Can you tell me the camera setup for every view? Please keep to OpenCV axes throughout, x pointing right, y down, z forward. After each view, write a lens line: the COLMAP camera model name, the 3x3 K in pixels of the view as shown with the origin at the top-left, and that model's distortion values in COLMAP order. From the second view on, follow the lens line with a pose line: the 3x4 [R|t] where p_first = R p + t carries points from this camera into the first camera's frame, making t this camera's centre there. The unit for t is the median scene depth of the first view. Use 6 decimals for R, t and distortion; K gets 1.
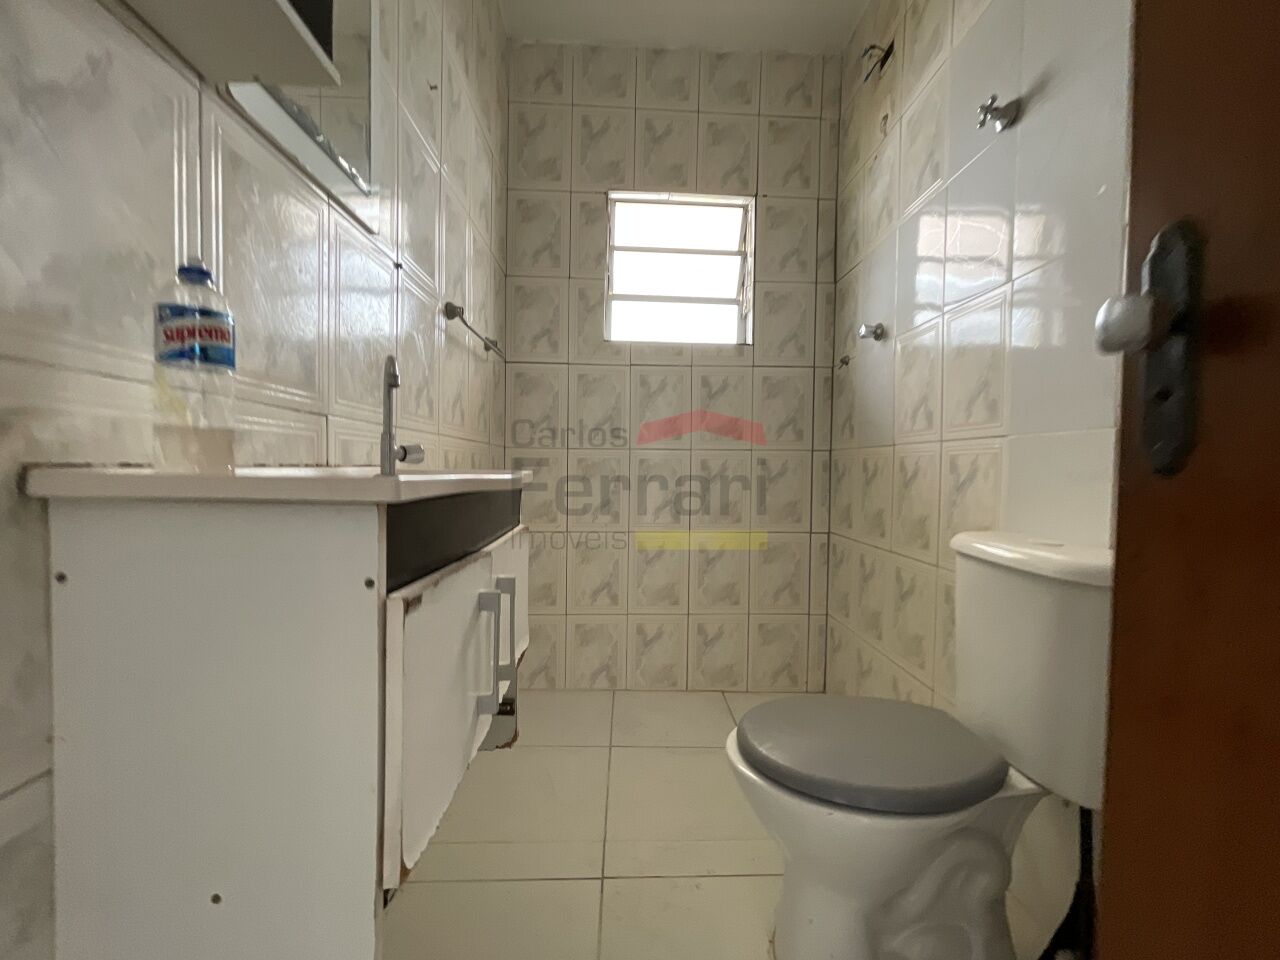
lens RADIAL K [[516.5, 0, 638.0], [0, 516.5, 484.8], [0, 0, 1]] dist [-0.005593, -0.000017]
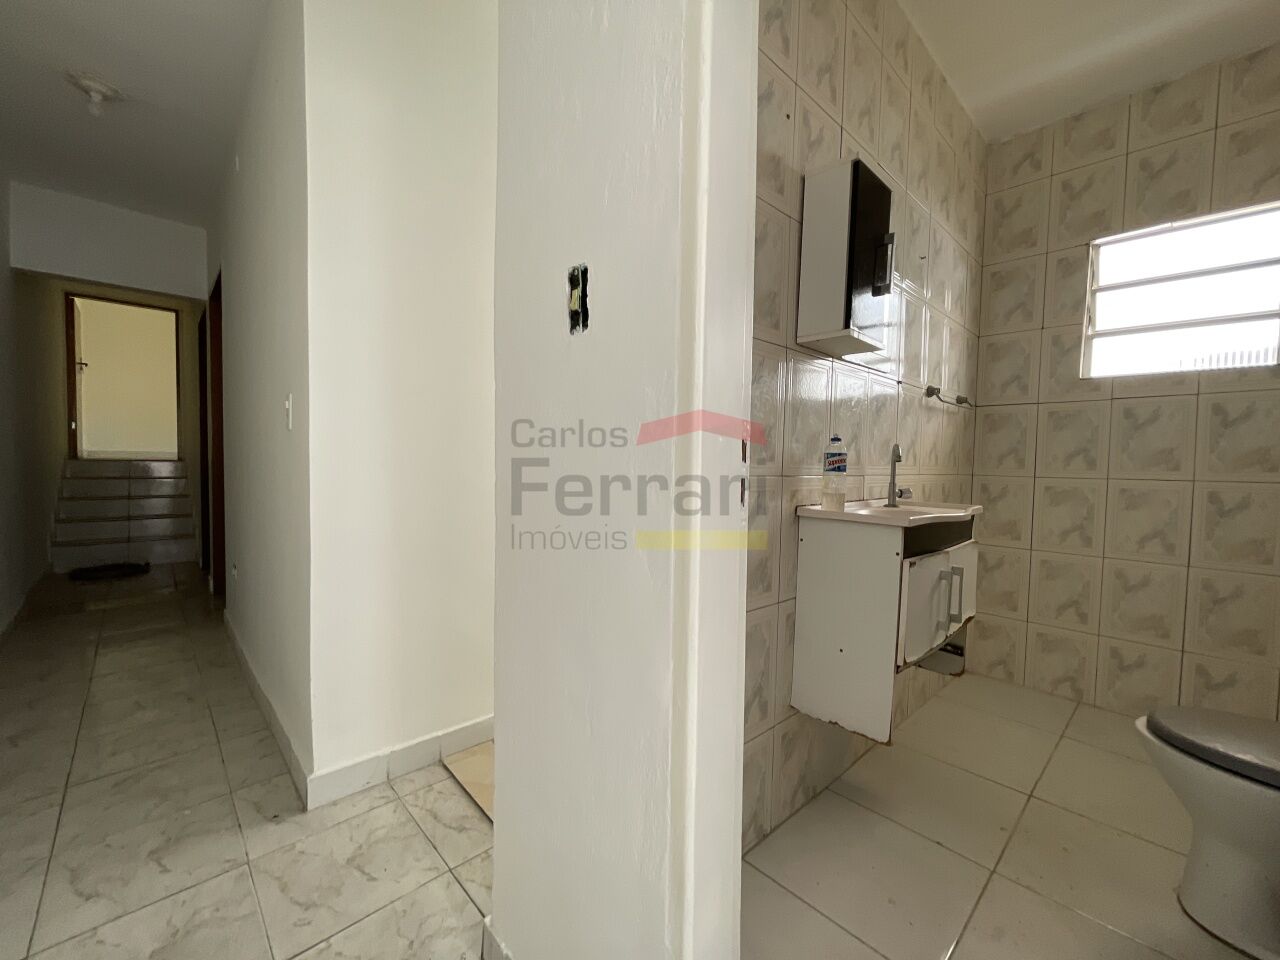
lens RADIAL K [[516.5, 0, 638.3], [0, 516.5, 479.1], [0, 0, 1]] dist [-0.005593, -0.000017]
pose [[0.659993, 0.029287, -0.750701, 0.155638], [-0.036497, 0.999310, 0.006899, -0.045210], [0.750385, 0.022845, 0.660607, -0.462633]]
